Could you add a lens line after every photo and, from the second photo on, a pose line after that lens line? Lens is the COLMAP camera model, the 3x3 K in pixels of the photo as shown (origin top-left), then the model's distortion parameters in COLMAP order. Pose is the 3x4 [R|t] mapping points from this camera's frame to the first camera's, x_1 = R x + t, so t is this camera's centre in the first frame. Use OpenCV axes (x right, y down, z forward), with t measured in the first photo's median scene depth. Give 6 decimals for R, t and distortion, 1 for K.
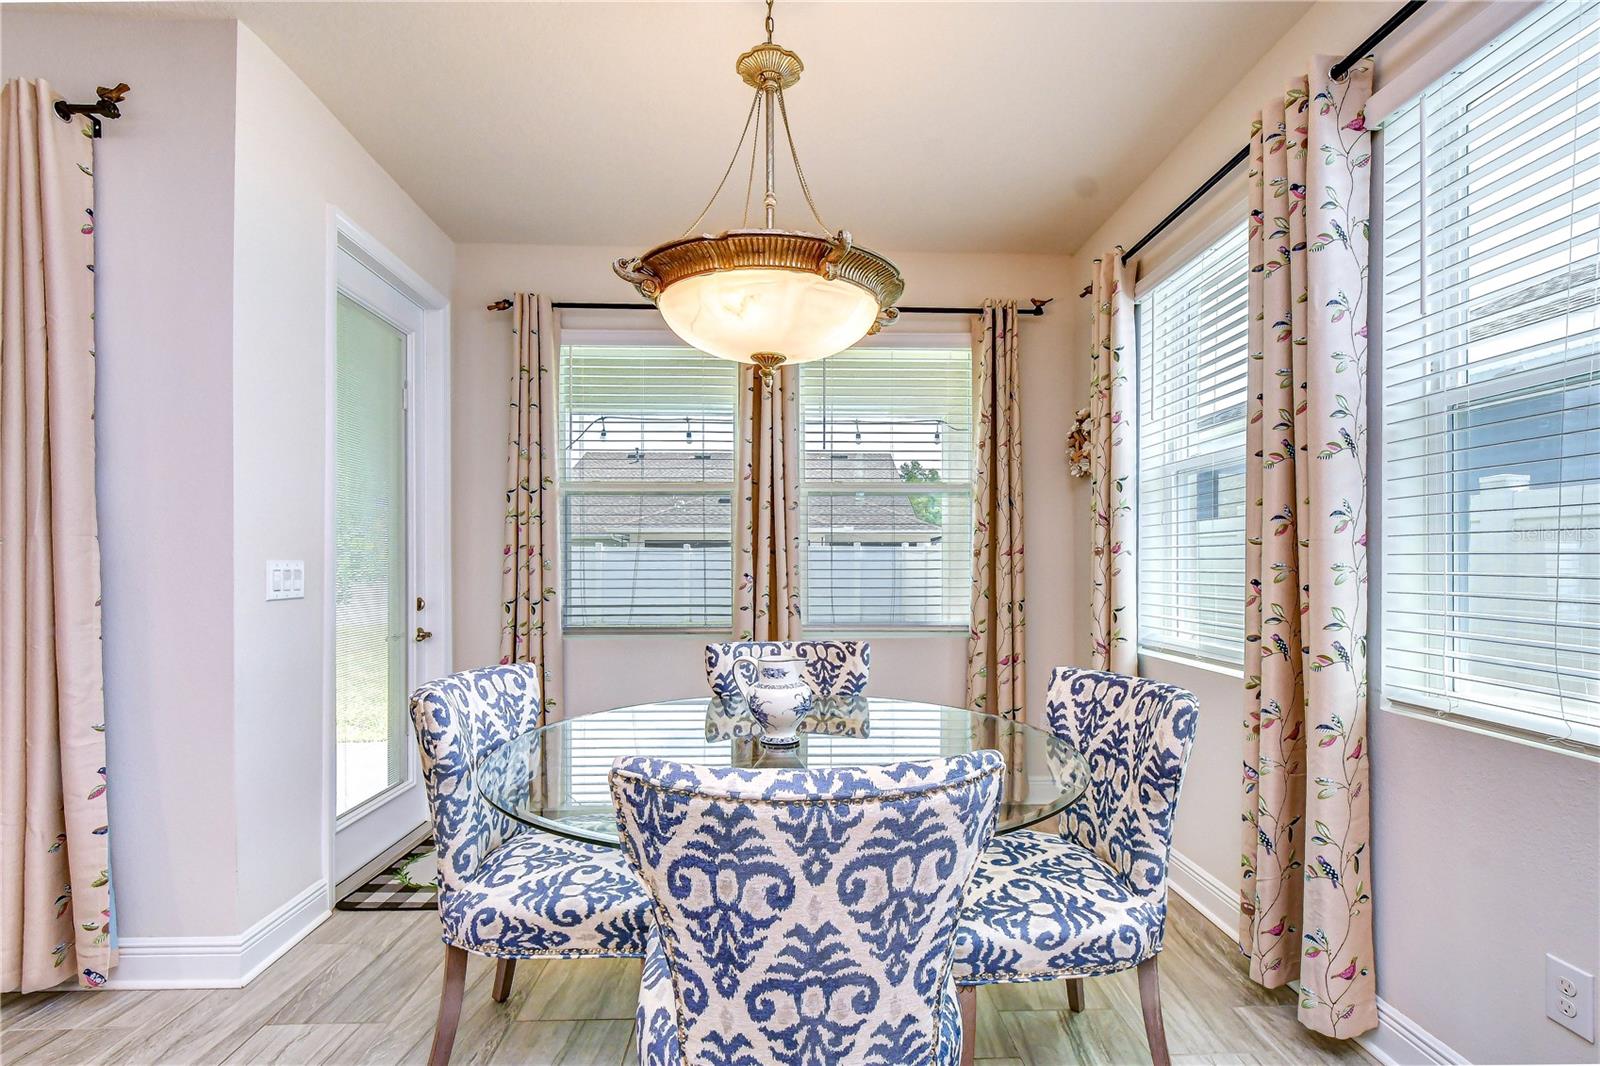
lens RADIAL K [[735.7, 0, 806.9], [0, 735.7, 566.4], [0, 0, 1]] dist [0.006440, -0.004801]
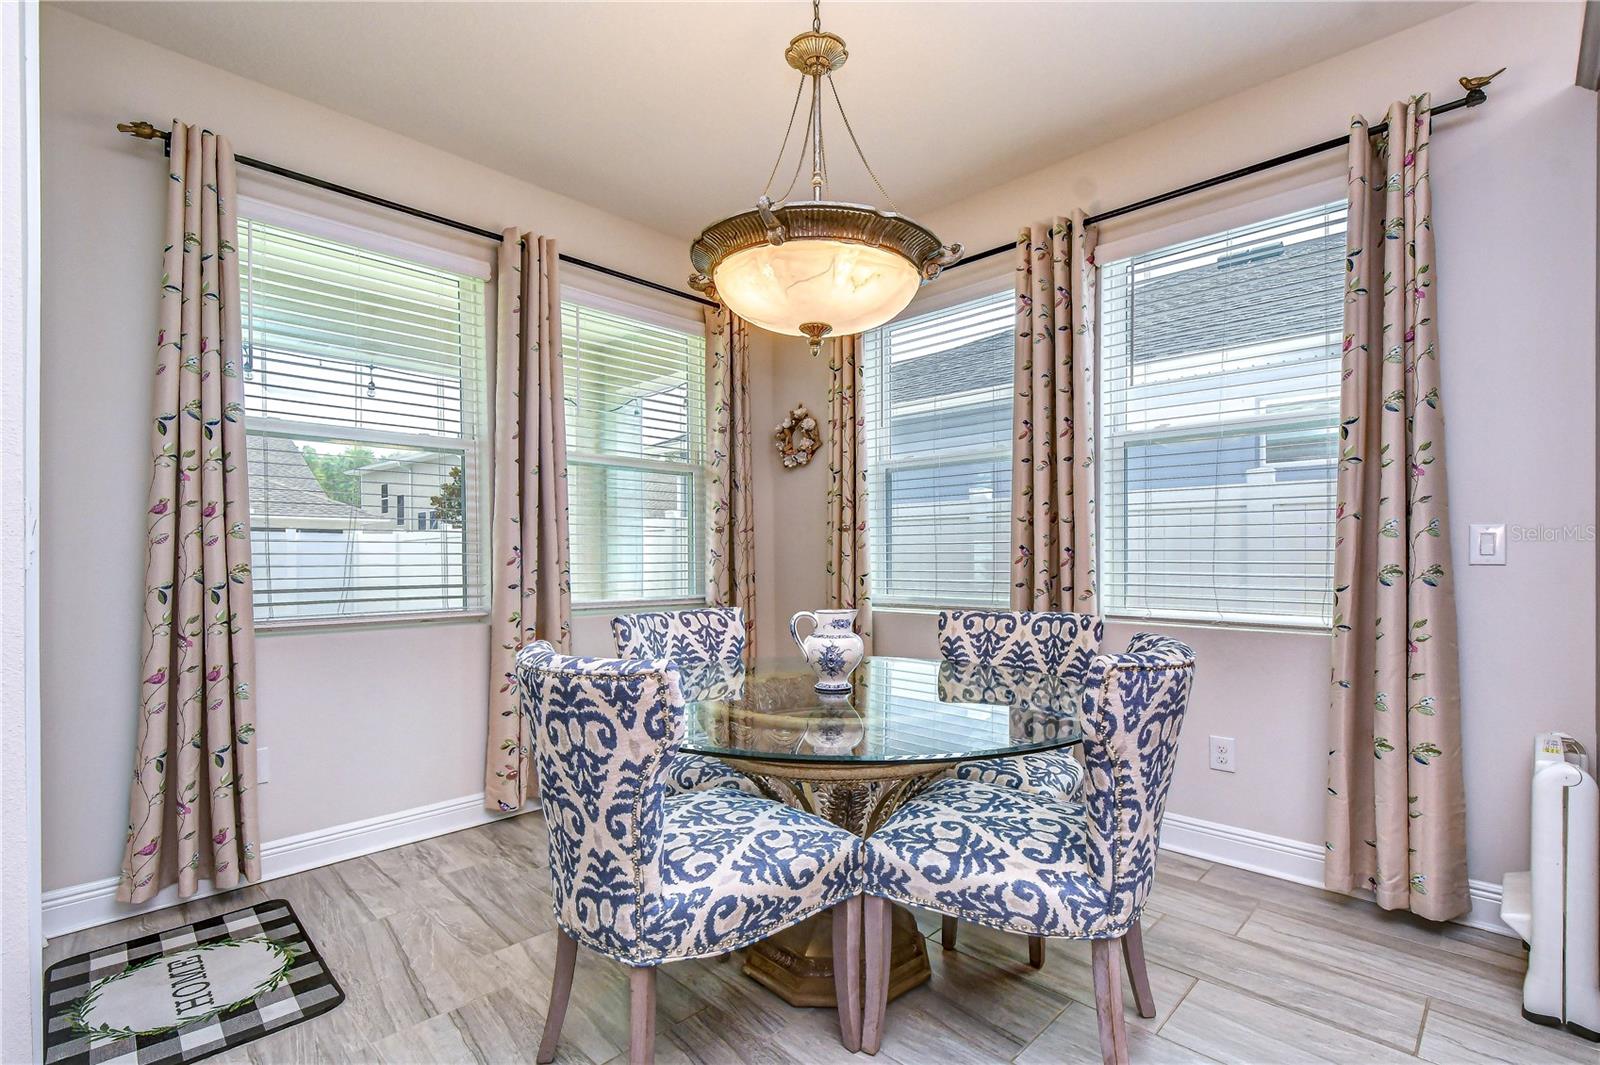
lens RADIAL K [[735.7, 0, 807.4], [0, 735.7, 561.6], [0, 0, 1]] dist [0.006440, -0.004801]
pose [[0.734630, -0.006480, 0.678437, -0.564333], [0.004768, 0.999979, 0.004389, 0.033839], [-0.678451, 0.000010, 0.734645, 0.167576]]
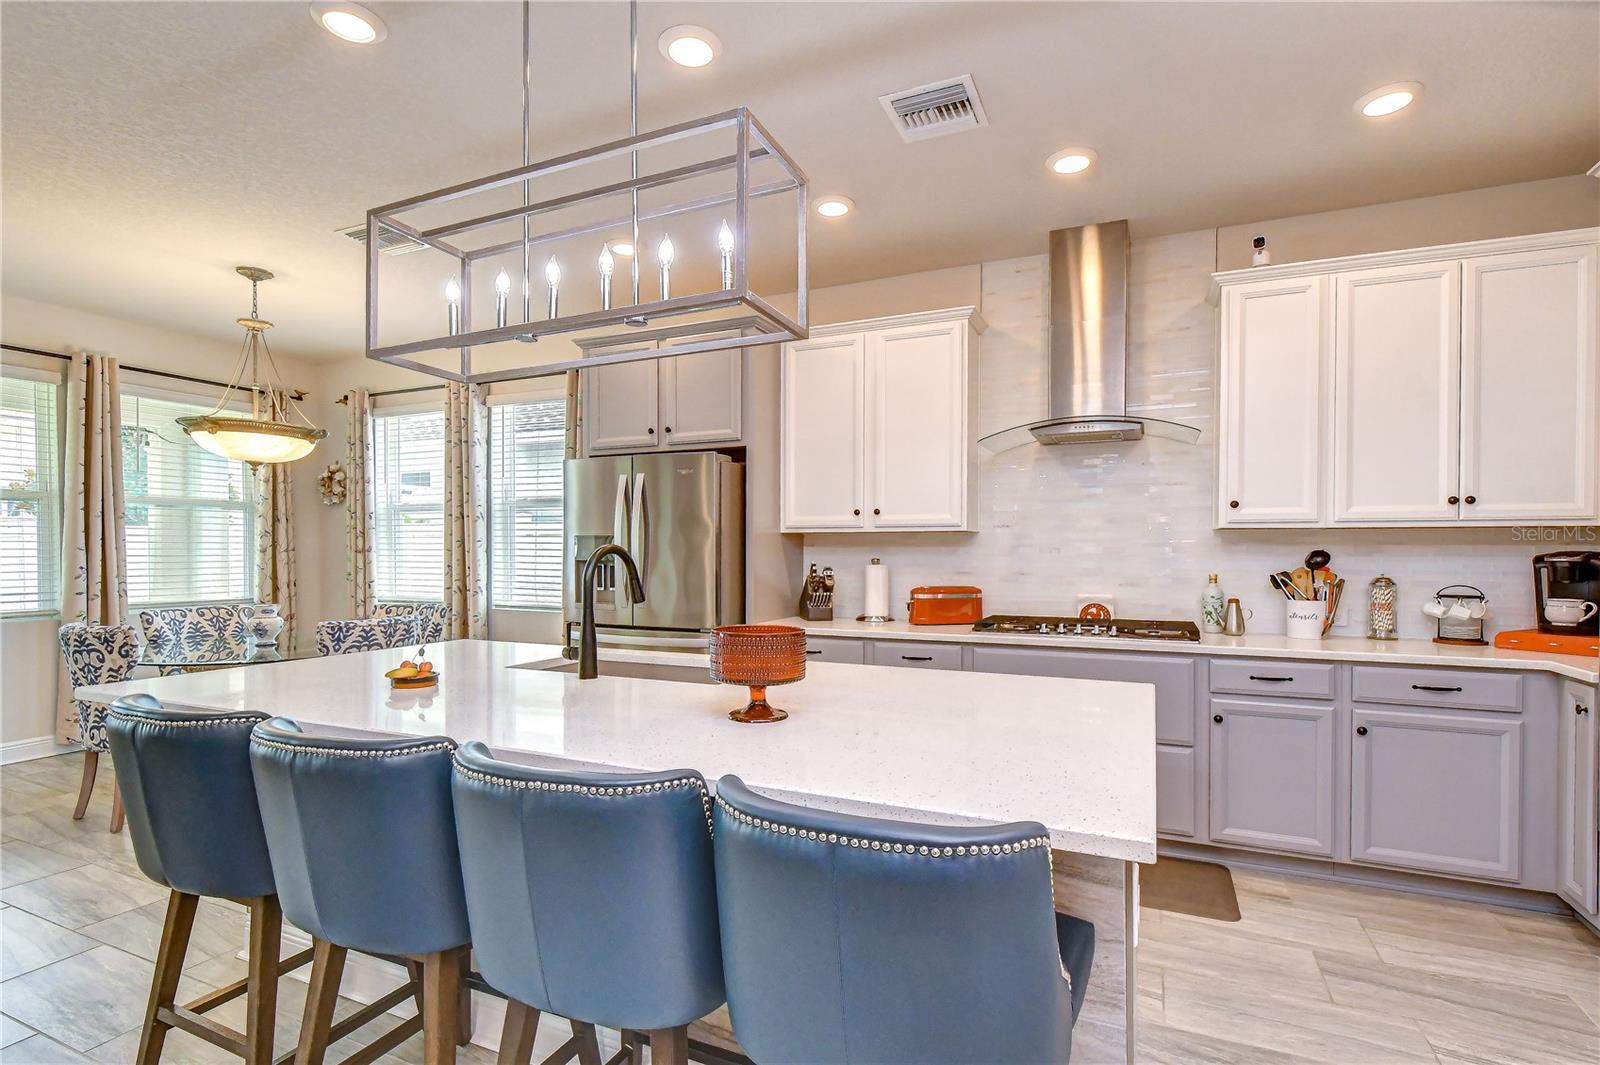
lens RADIAL K [[735.7, 0, 747.3], [0, 735.7, 558.7], [0, 0, 1]] dist [0.006440, -0.004801]
pose [[0.490563, -0.008209, 0.871367, -0.859537], [0.000311, 0.999957, 0.009245, -0.020864], [-0.871405, -0.004264, 0.490545, -0.892000]]
